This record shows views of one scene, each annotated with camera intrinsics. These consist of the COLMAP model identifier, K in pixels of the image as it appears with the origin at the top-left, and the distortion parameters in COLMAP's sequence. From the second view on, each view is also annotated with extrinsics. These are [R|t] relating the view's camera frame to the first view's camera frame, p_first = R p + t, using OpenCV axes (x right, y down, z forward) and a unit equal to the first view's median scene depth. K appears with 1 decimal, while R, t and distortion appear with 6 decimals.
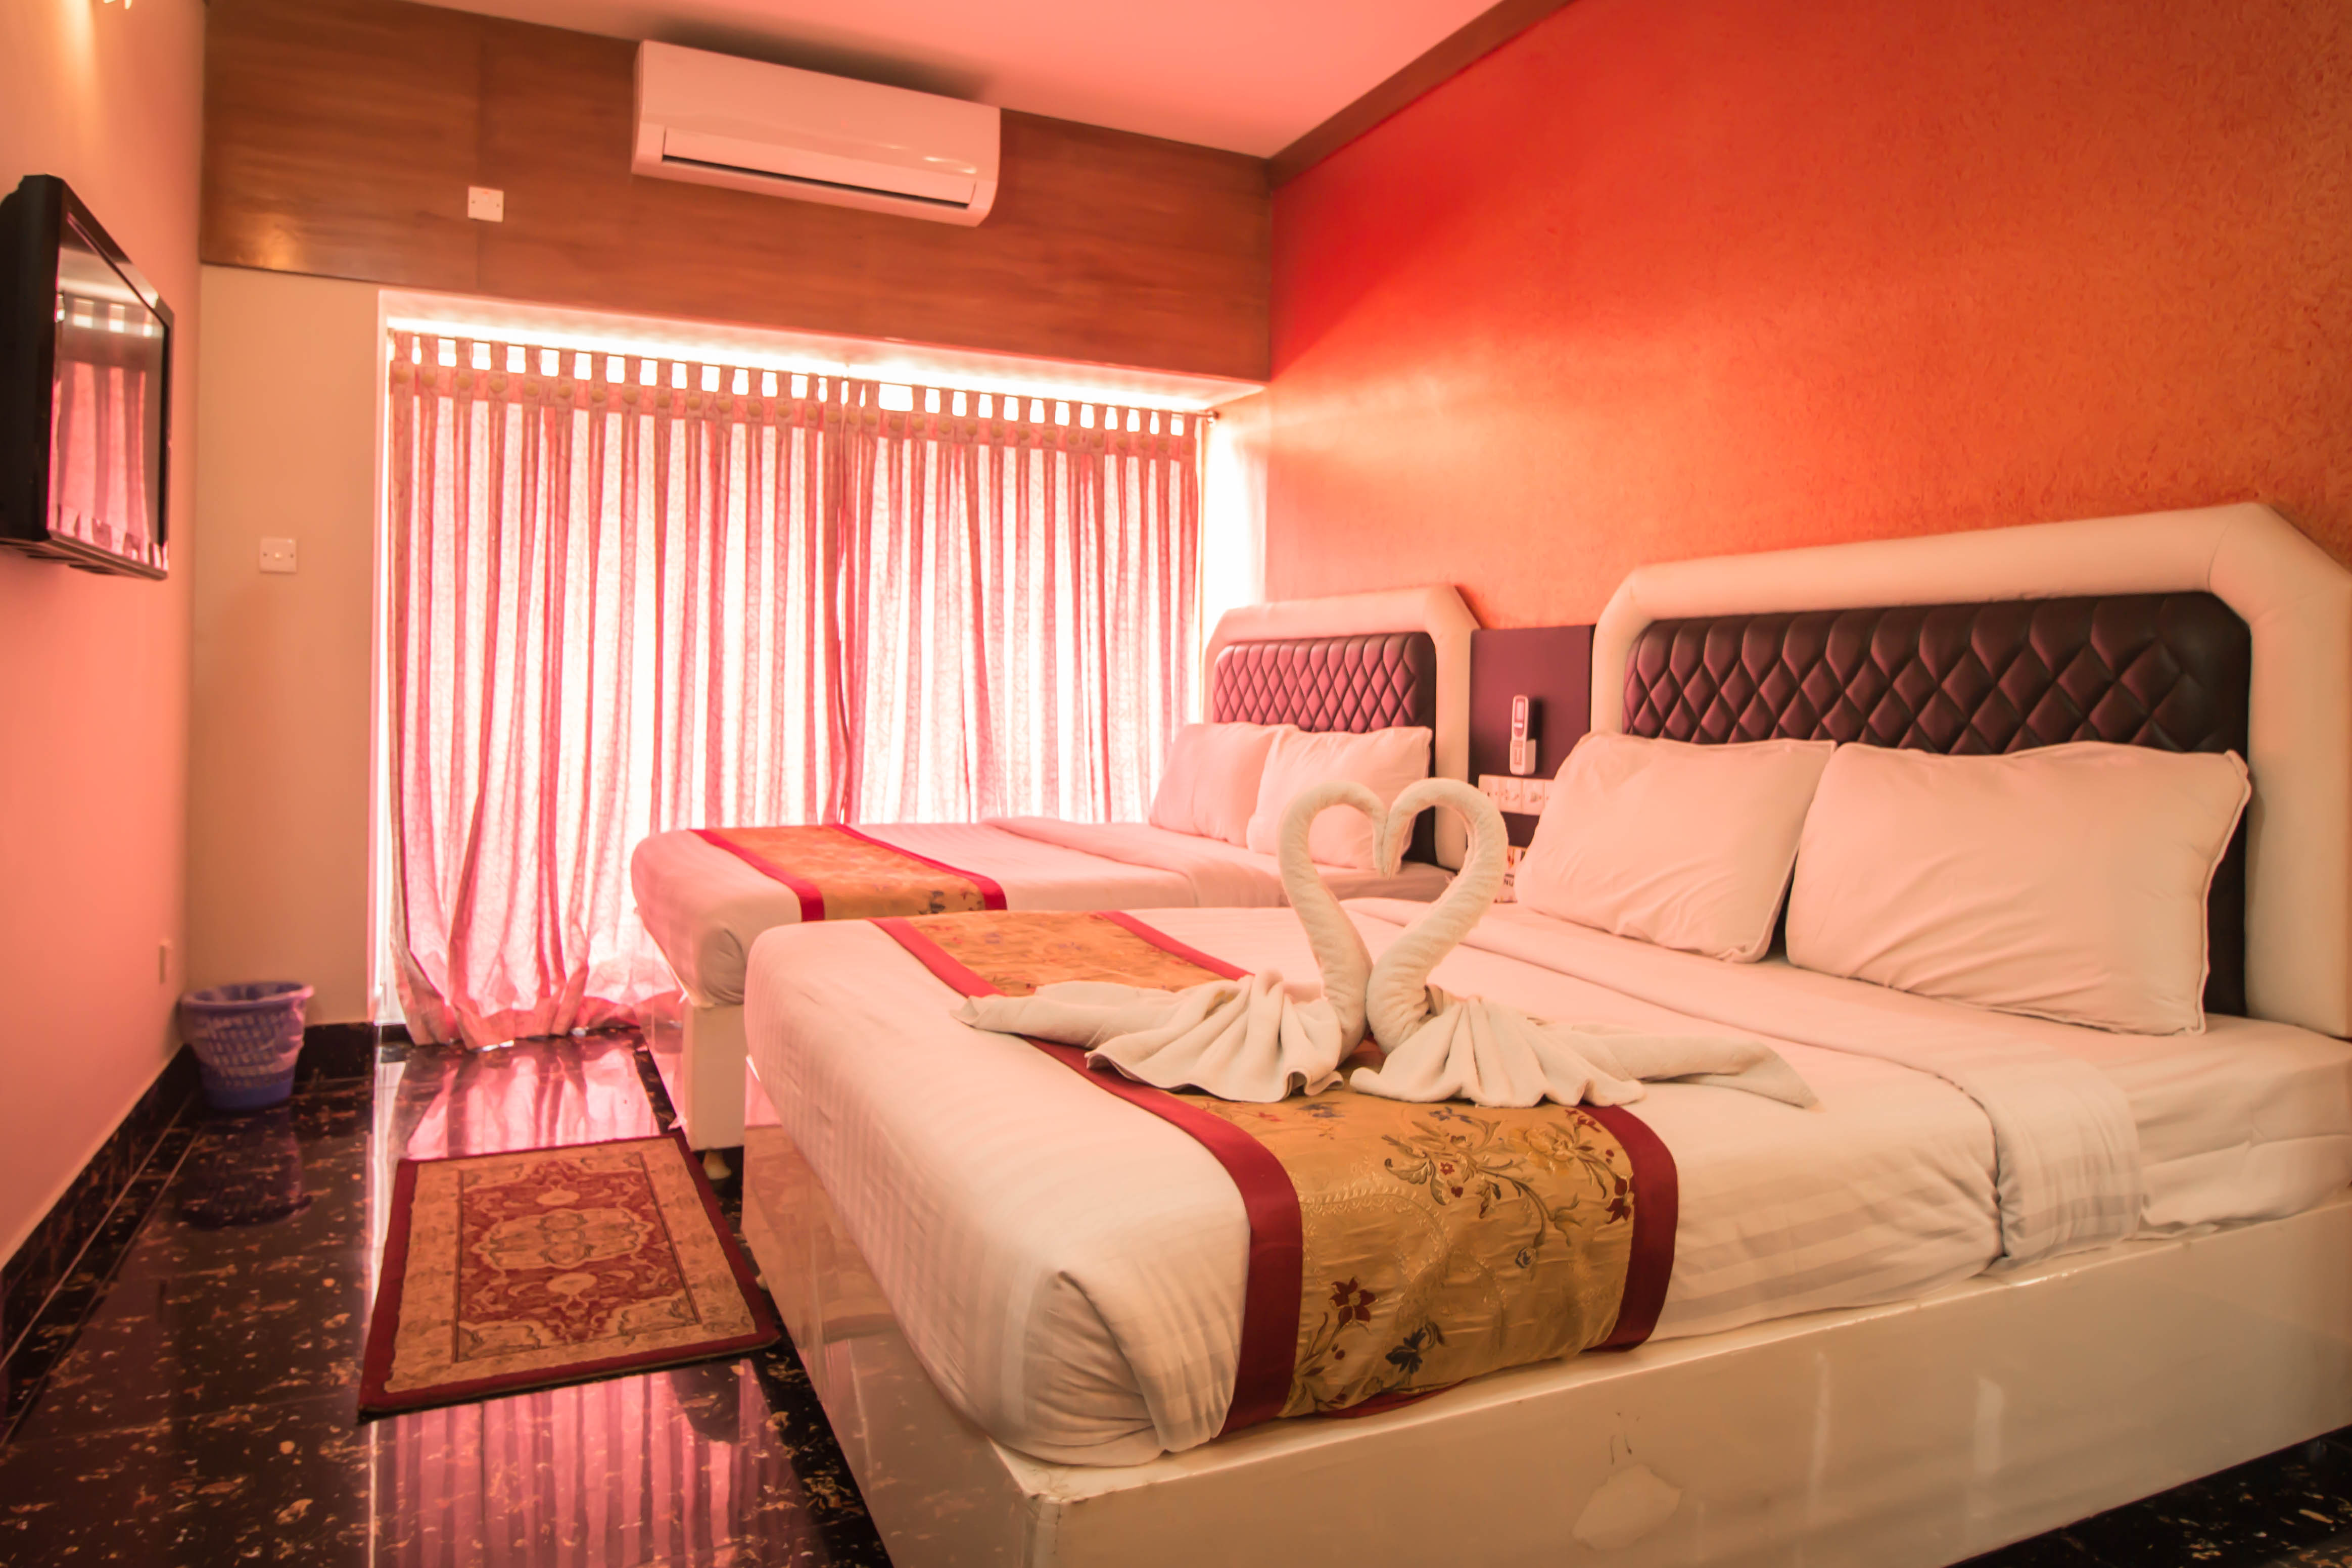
lens RADIAL K [[1480.0, 0, 1176.0], [0, 1480.0, 784.0], [0, 0, 1]] dist [0.001035, 0.000201]
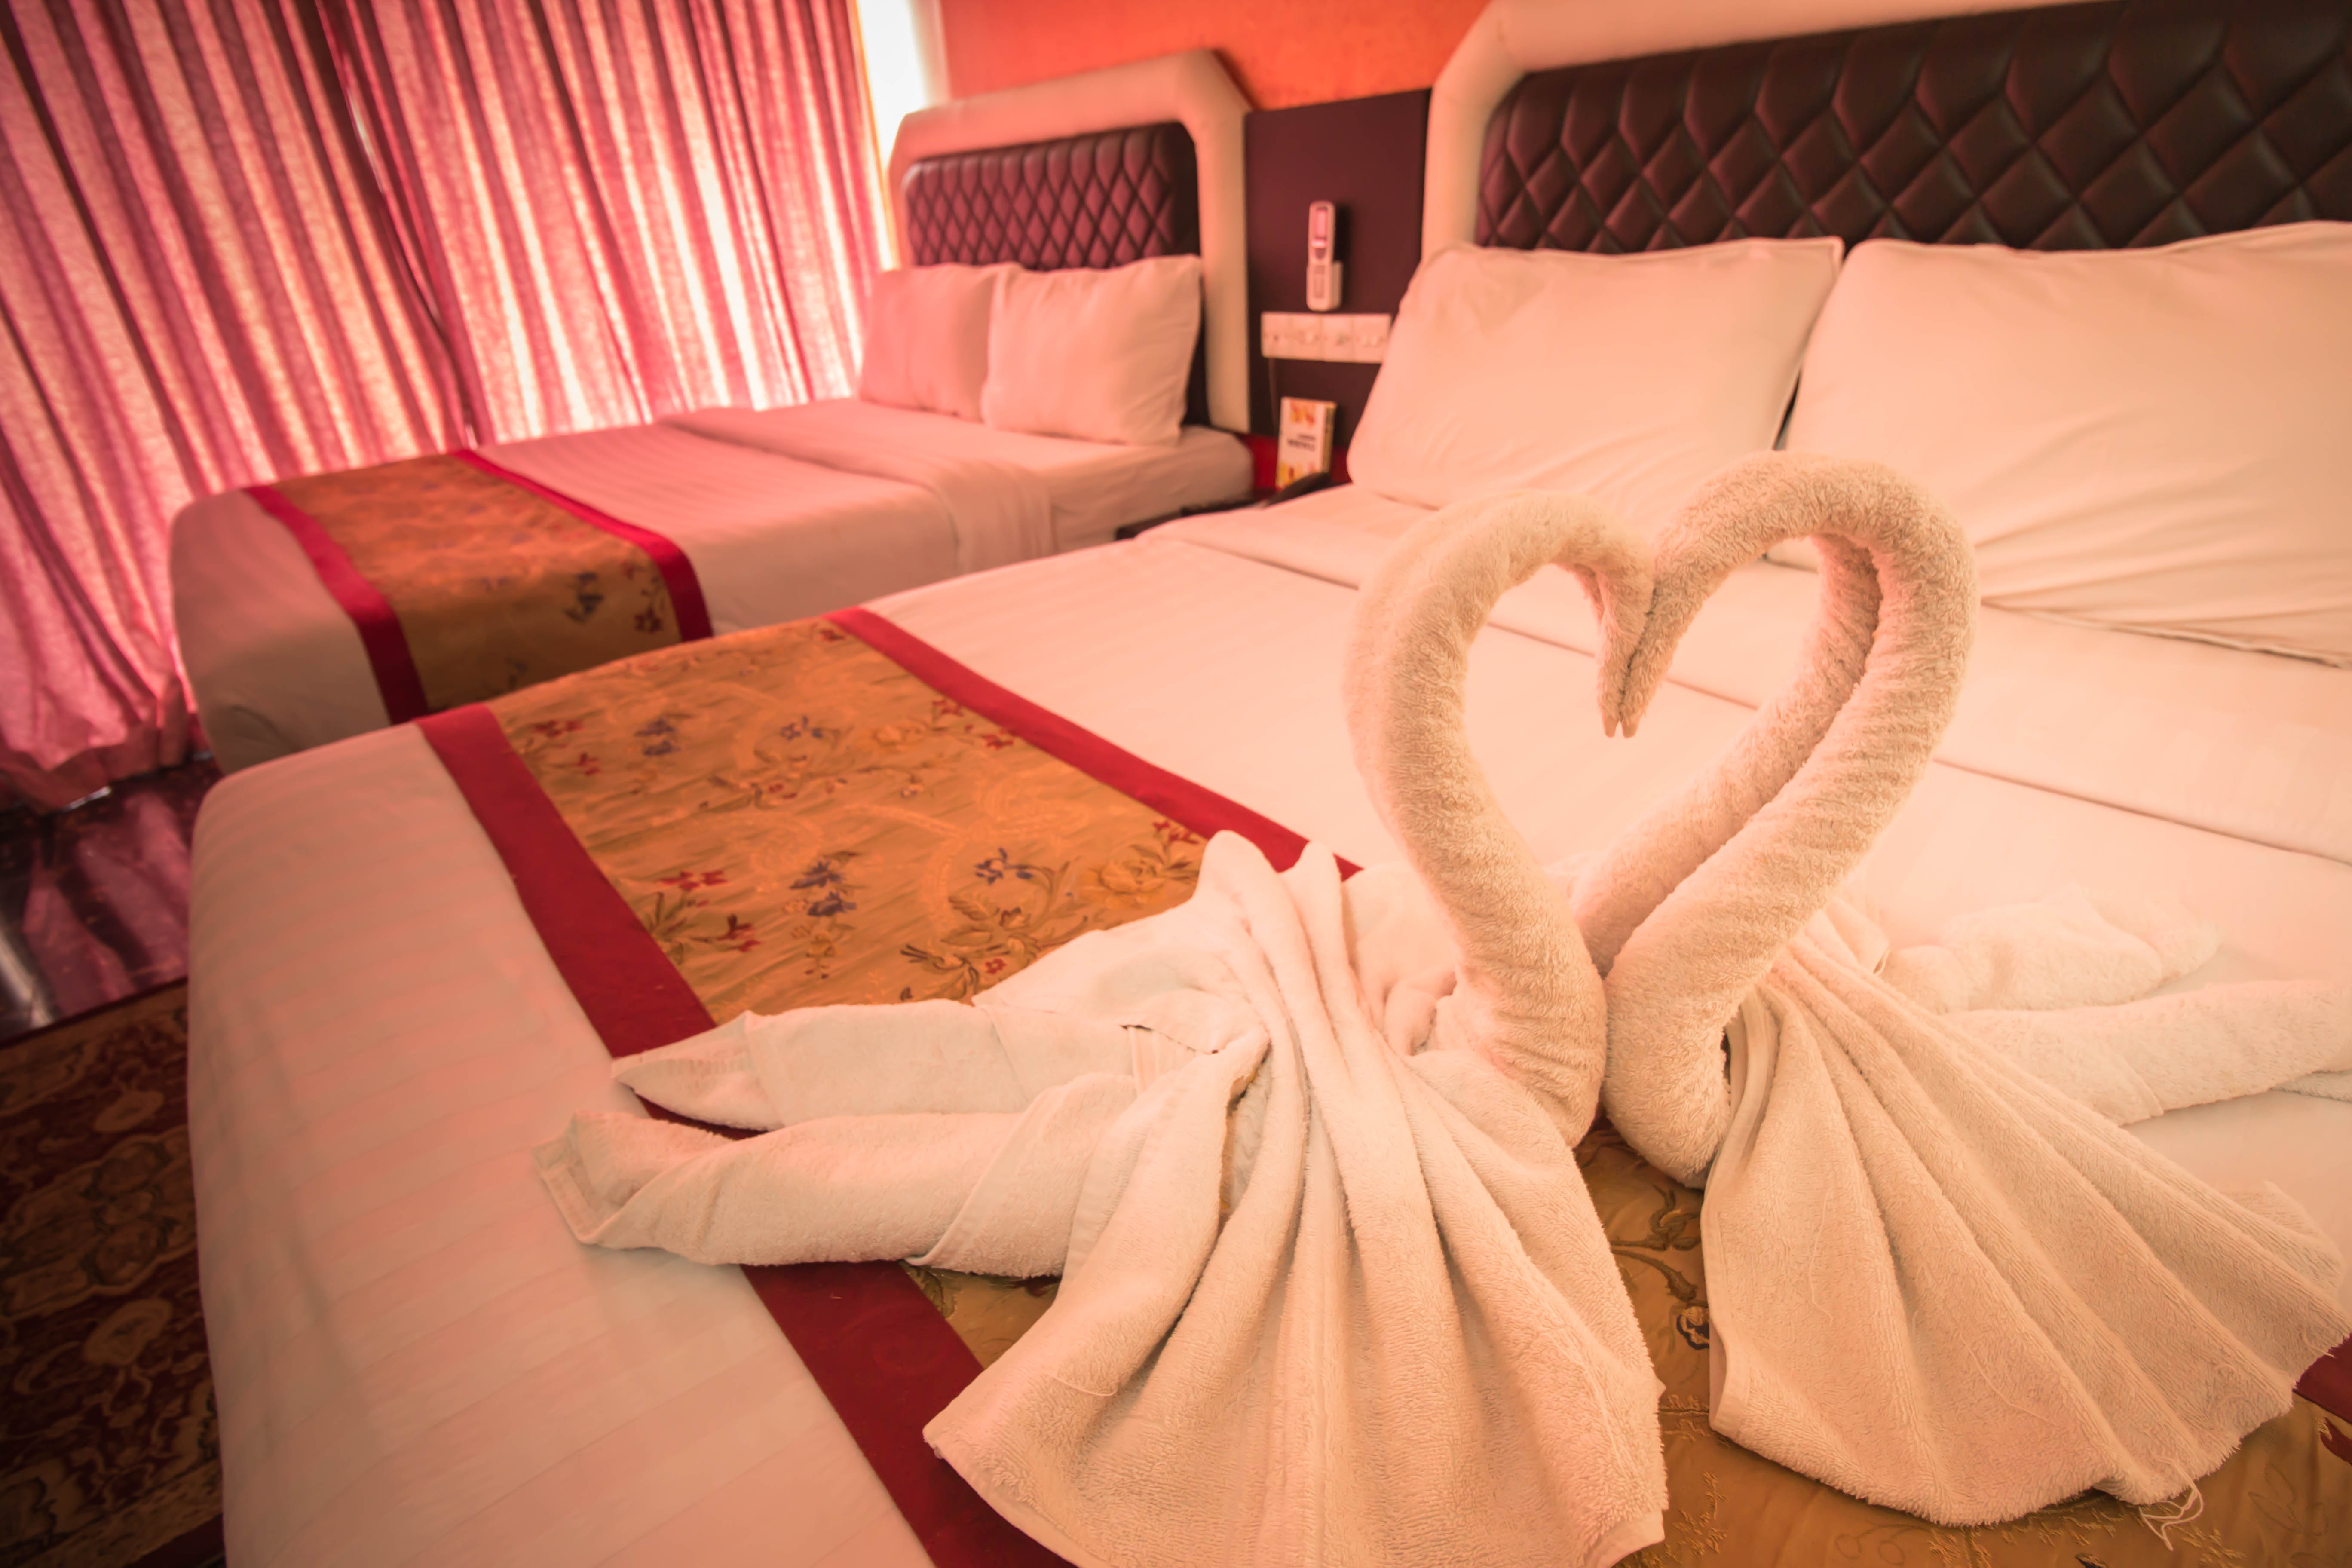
lens RADIAL K [[1097.7, 0, 1190.7], [0, 1097.7, 780.1], [0, 0, 1]] dist [-0.012459, -0.005151]
pose [[0.959640, -0.182598, 0.213888, -0.012346], [0.081546, 0.908542, 0.409759, -0.021763], [-0.269147, -0.375779, 0.886764, 0.343795]]
